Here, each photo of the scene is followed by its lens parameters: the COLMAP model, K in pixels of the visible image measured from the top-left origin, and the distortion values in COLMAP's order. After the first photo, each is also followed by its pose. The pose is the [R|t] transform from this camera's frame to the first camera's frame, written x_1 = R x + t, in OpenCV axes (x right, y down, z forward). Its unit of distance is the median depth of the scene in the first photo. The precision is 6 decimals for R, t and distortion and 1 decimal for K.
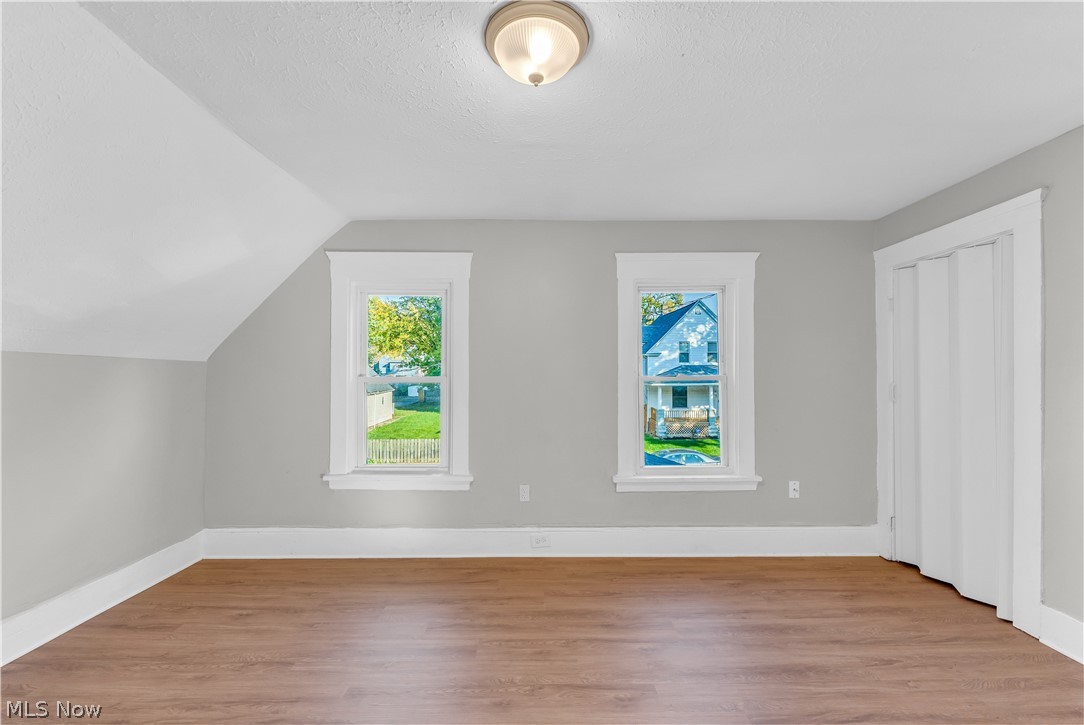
lens RADIAL K [[441.4, 0, 541.4], [0, 441.4, 367.8], [0, 0, 1]] dist [-0.000607, -0.000112]
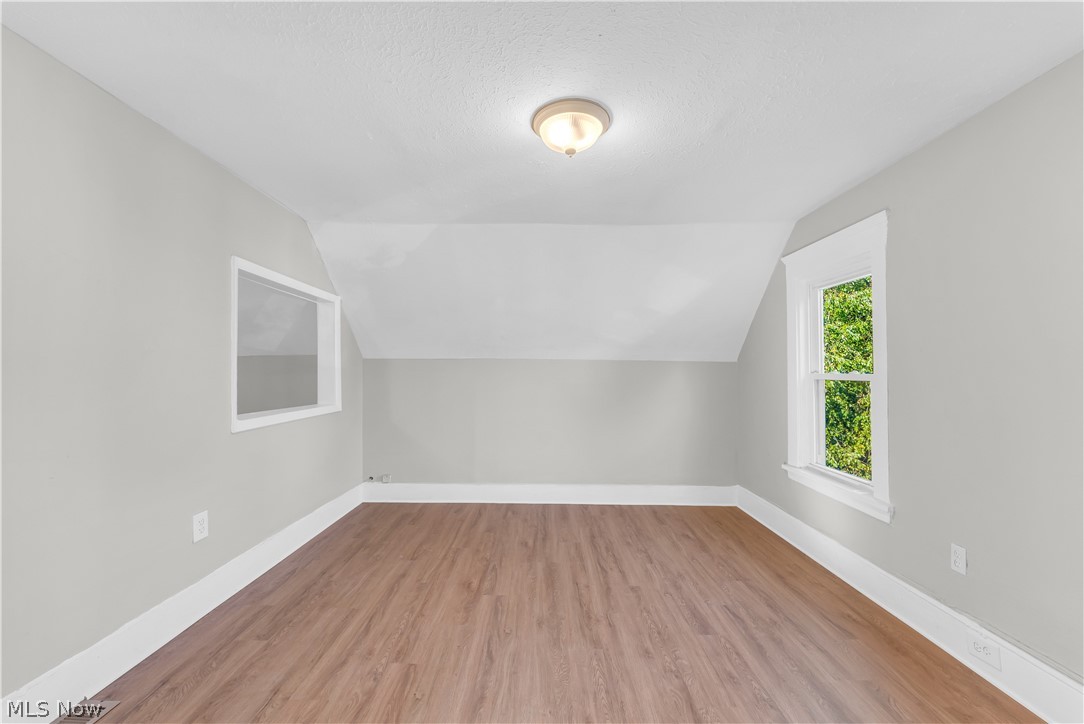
lens RADIAL K [[441.4, 0, 541.4], [0, 441.4, 367.3], [0, 0, 1]] dist [-0.000607, -0.000112]
pose [[-0.015640, -0.010408, -0.999824, 0.740895], [0.012445, 0.999866, -0.010603, 0.011559], [0.999800, -0.012609, -0.015509, 0.510146]]
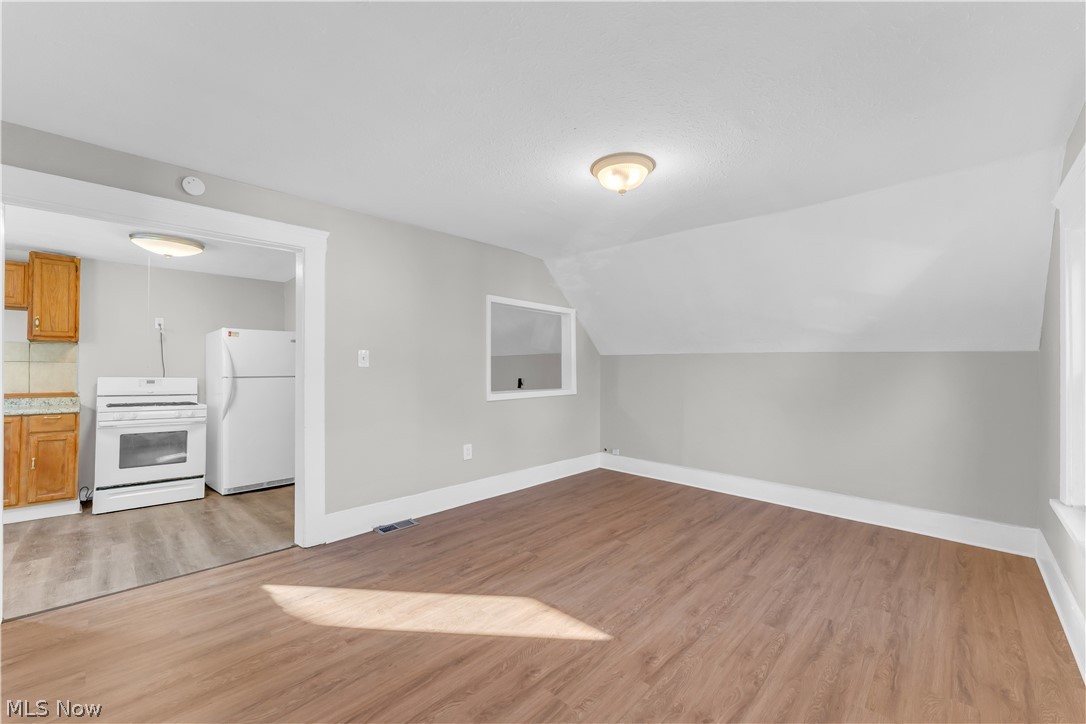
lens RADIAL K [[440.3, 0, 539.7], [0, 440.3, 366.3], [0, 0, 1]] dist [-0.000534, -0.000025]
pose [[-0.698081, -0.003254, -0.716011, 0.802788], [0.004457, 0.999951, -0.008889, 0.025298], [0.716005, -0.009396, -0.698032, 1.087729]]
